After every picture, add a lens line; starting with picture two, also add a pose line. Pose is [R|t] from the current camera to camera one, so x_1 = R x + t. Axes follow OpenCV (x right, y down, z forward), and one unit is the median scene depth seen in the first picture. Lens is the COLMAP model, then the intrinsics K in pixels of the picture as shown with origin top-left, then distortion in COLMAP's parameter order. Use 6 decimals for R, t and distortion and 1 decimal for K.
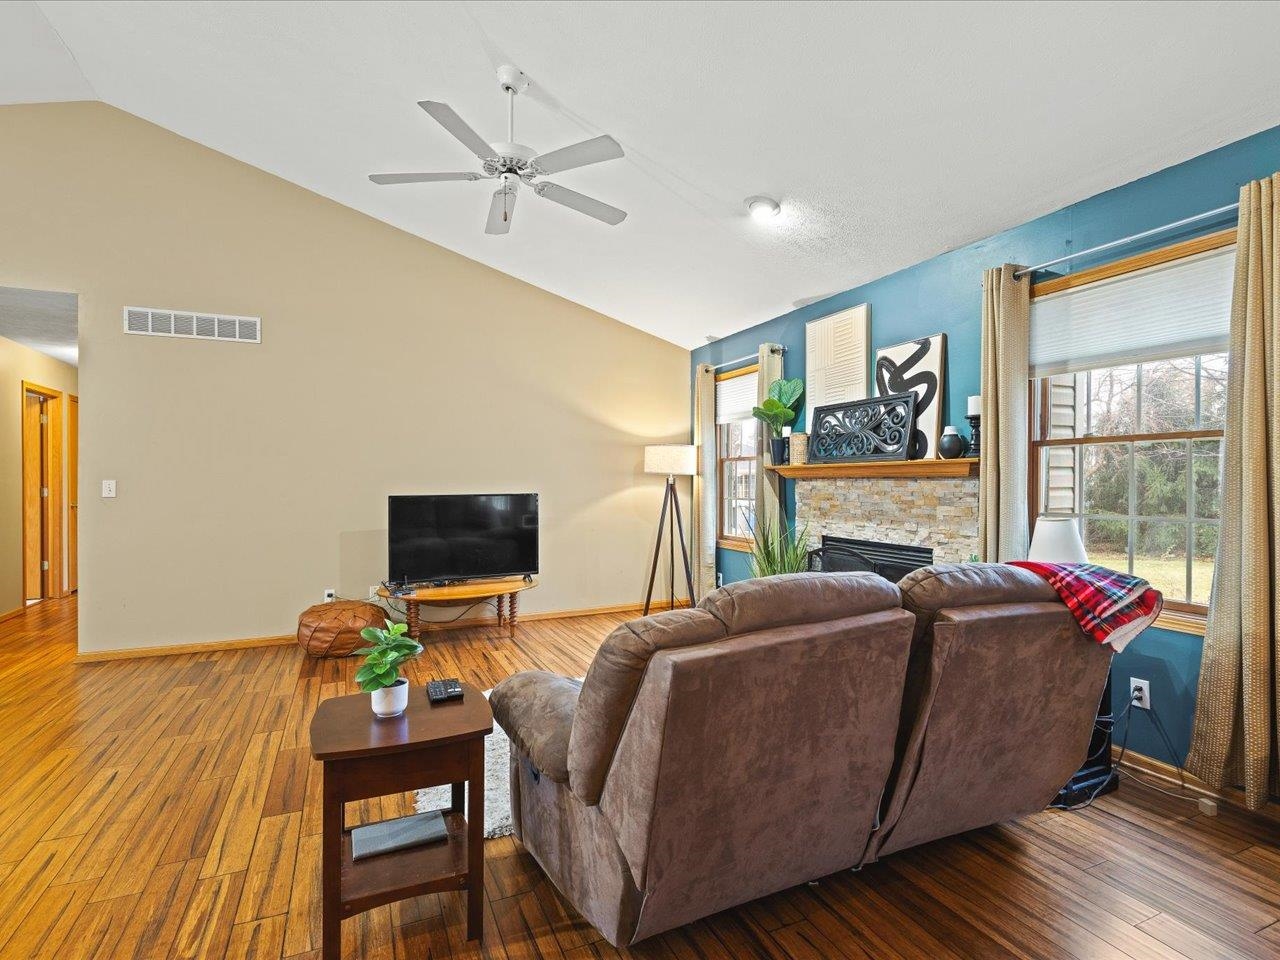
lens RADIAL K [[615.0, 0, 637.4], [0, 615.0, 477.4], [0, 0, 1]] dist [0.003042, 0.000537]
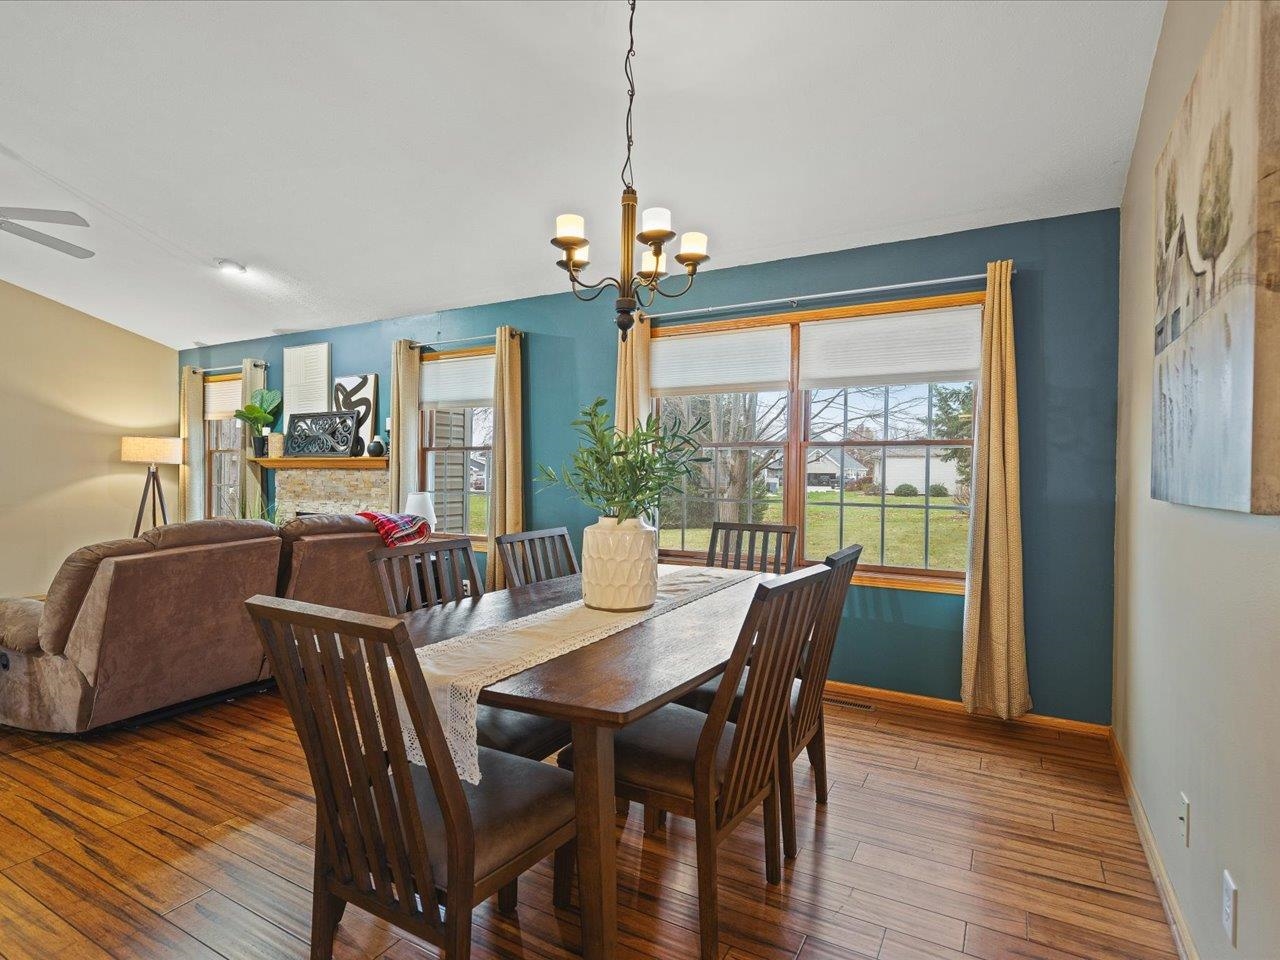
lens RADIAL K [[615.0, 0, 637.4], [0, 615.0, 477.4], [0, 0, 1]] dist [0.003042, 0.000537]
pose [[0.772879, 0.002514, 0.634549, 0.032532], [-0.013158, 0.999841, 0.012065, -0.005603], [-0.634417, -0.017675, 0.772789, -0.532581]]
